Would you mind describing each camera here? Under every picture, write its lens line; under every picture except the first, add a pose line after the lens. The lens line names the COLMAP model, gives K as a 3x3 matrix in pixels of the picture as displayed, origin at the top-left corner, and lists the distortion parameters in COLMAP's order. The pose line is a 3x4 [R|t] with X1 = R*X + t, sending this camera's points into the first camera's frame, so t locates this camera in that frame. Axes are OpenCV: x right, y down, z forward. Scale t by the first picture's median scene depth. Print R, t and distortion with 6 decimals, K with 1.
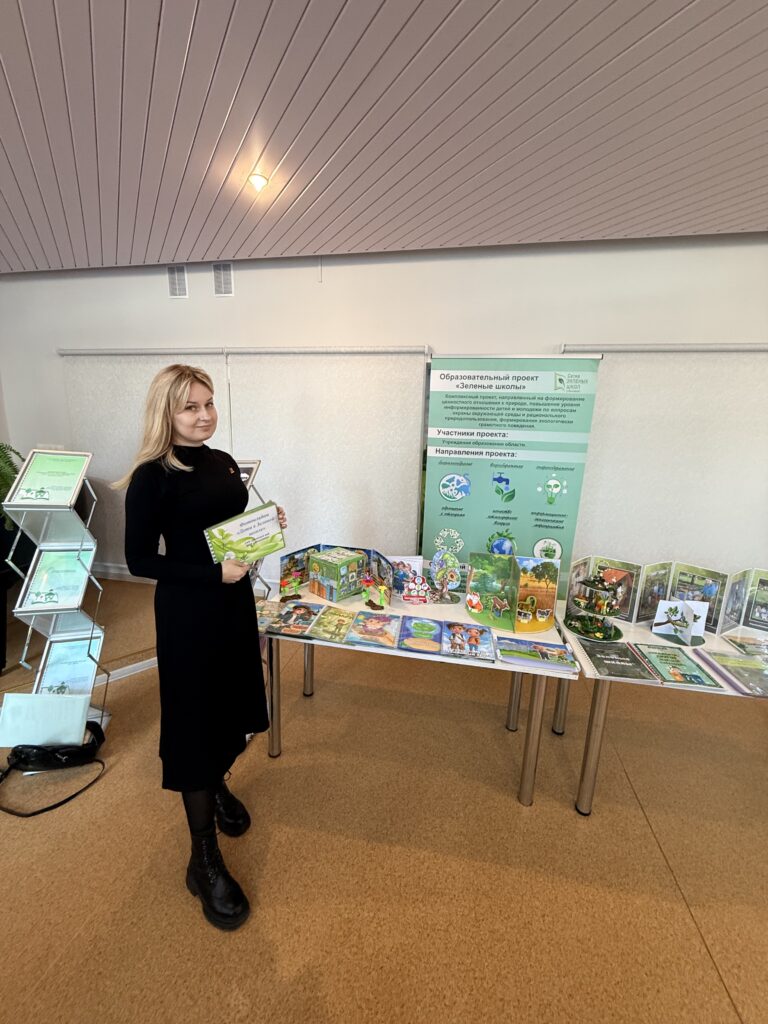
lens RADIAL K [[409.7, 0, 387.6], [0, 409.7, 510.6], [0, 0, 1]] dist [-0.001226, 0.000235]
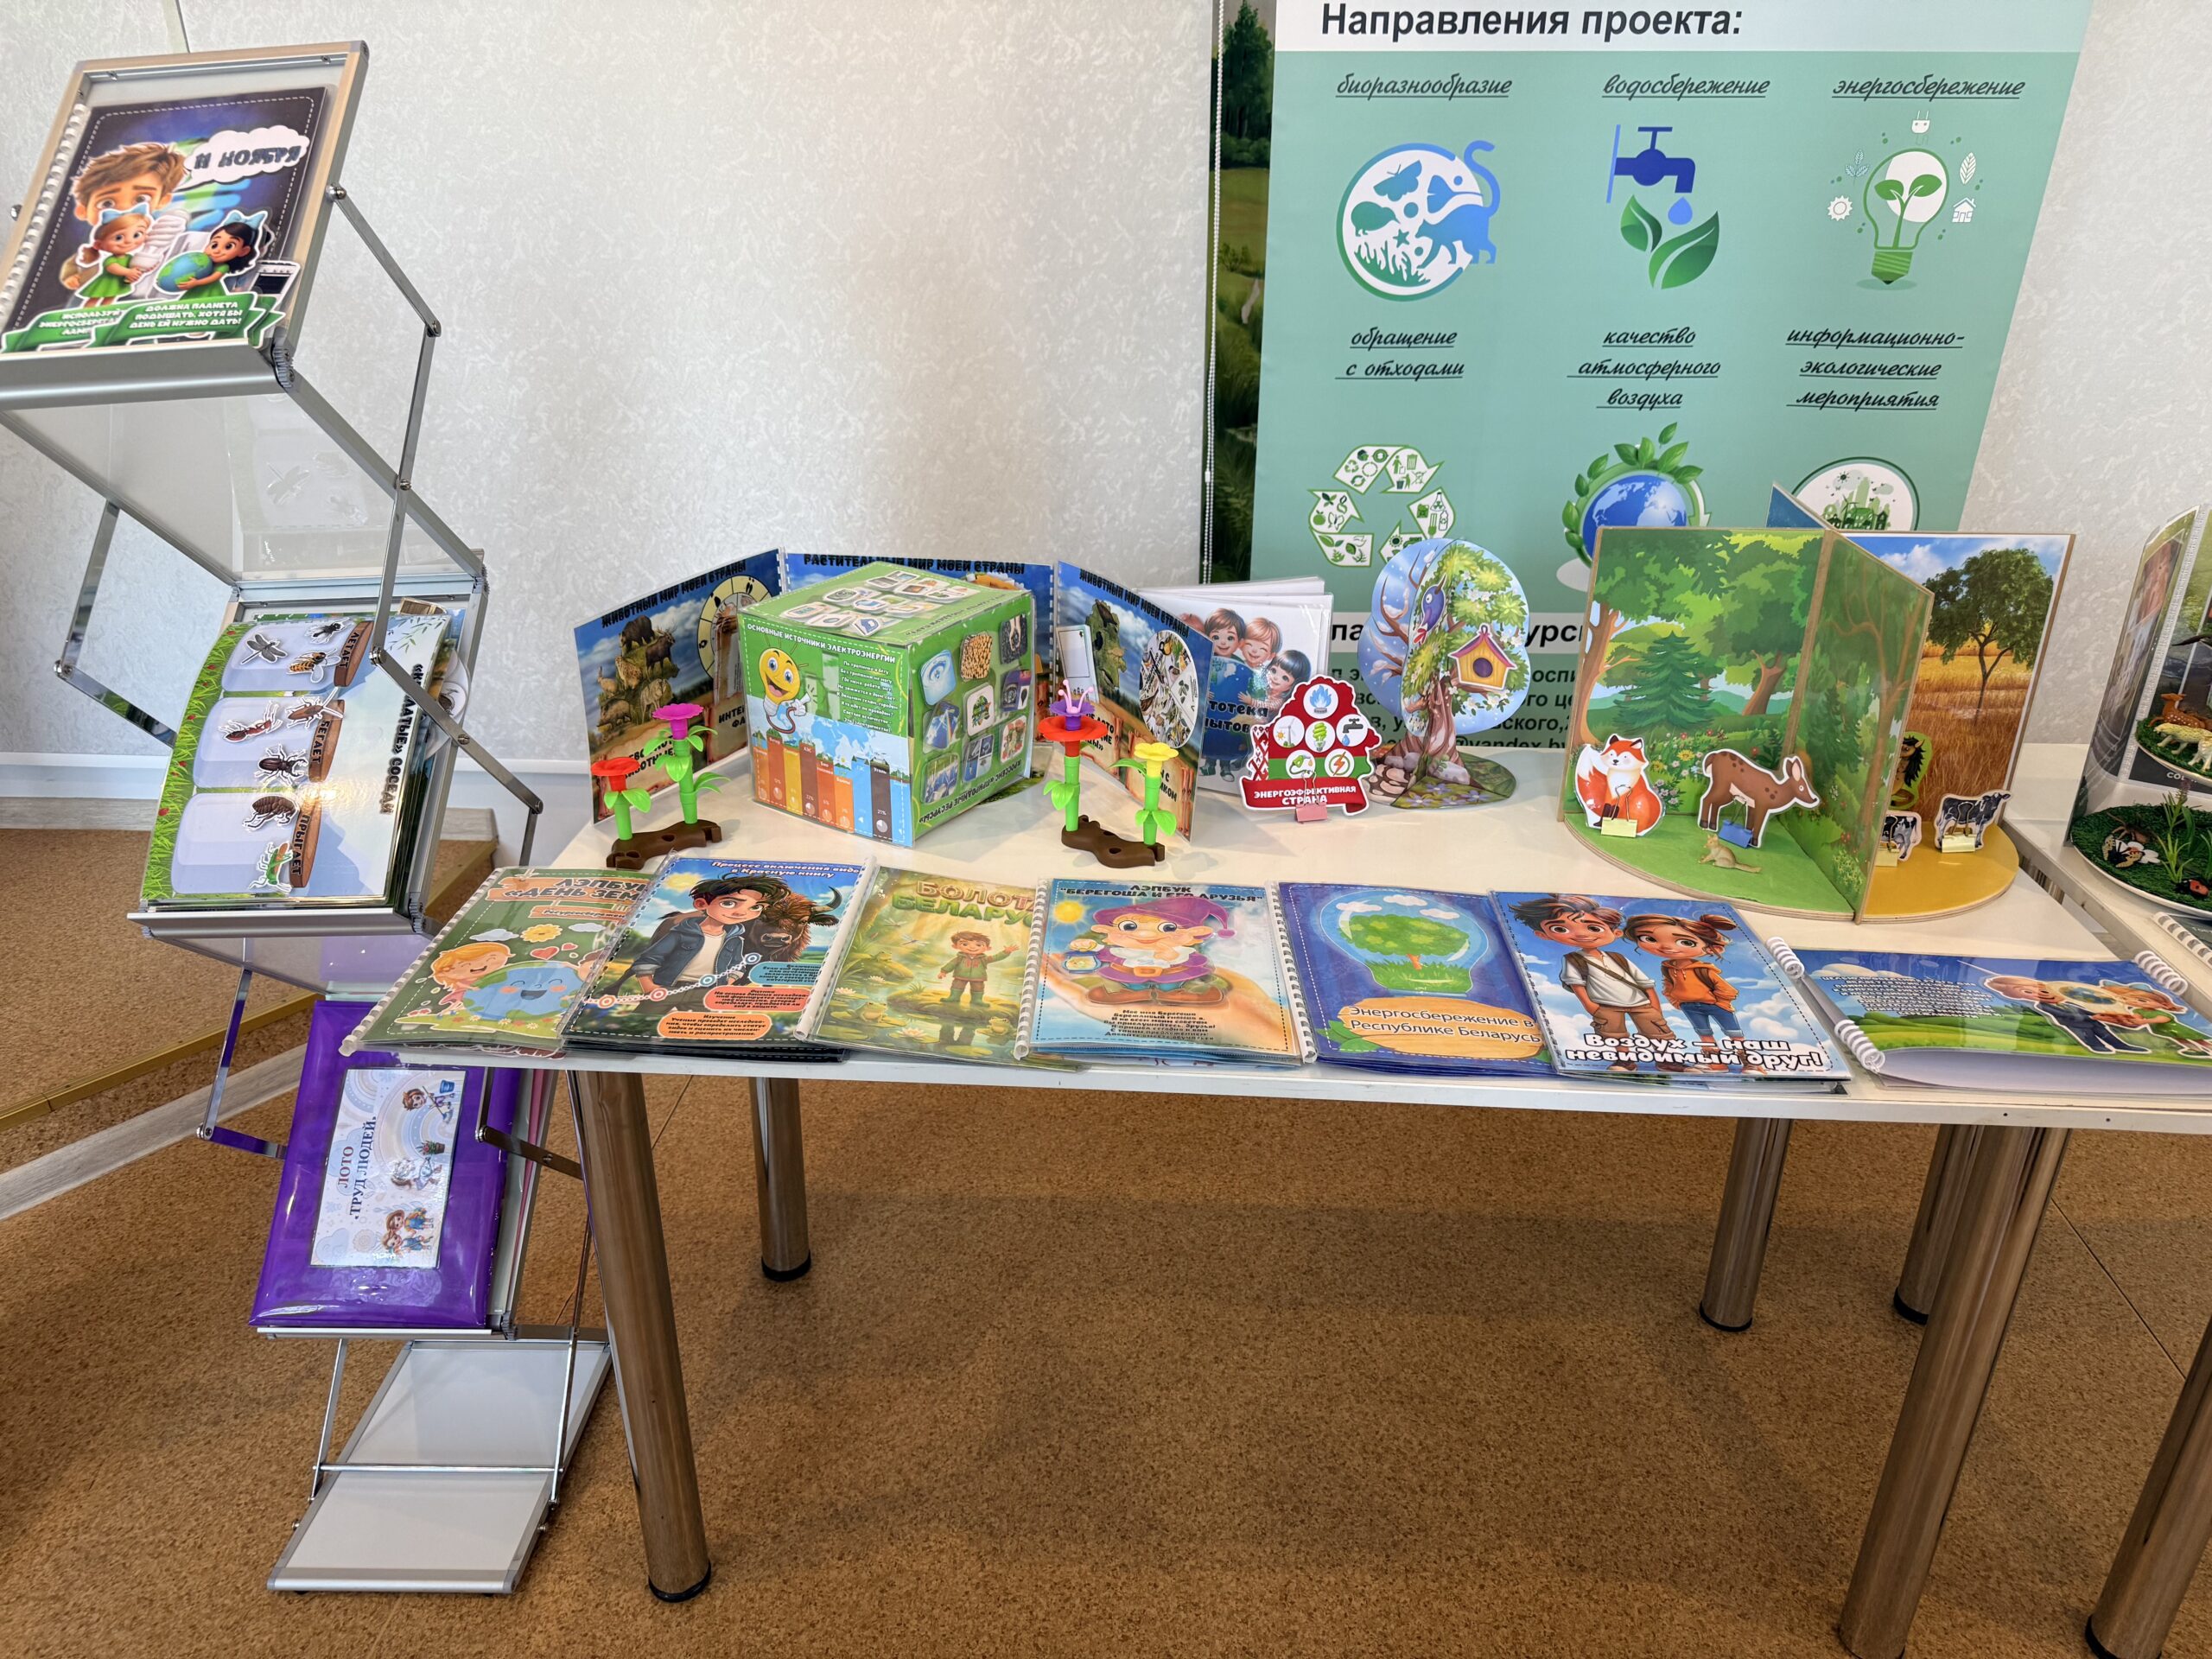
lens RADIAL K [[1545.5, 0, 1102.9], [0, 1545.5, 828.6], [0, 0, 1]] dist [0.043100, -0.026794]
pose [[0.991005, -0.083244, 0.104786, -0.109770], [0.056549, 0.970134, 0.235888, 0.050182], [-0.121292, -0.227840, 0.966114, 0.286675]]
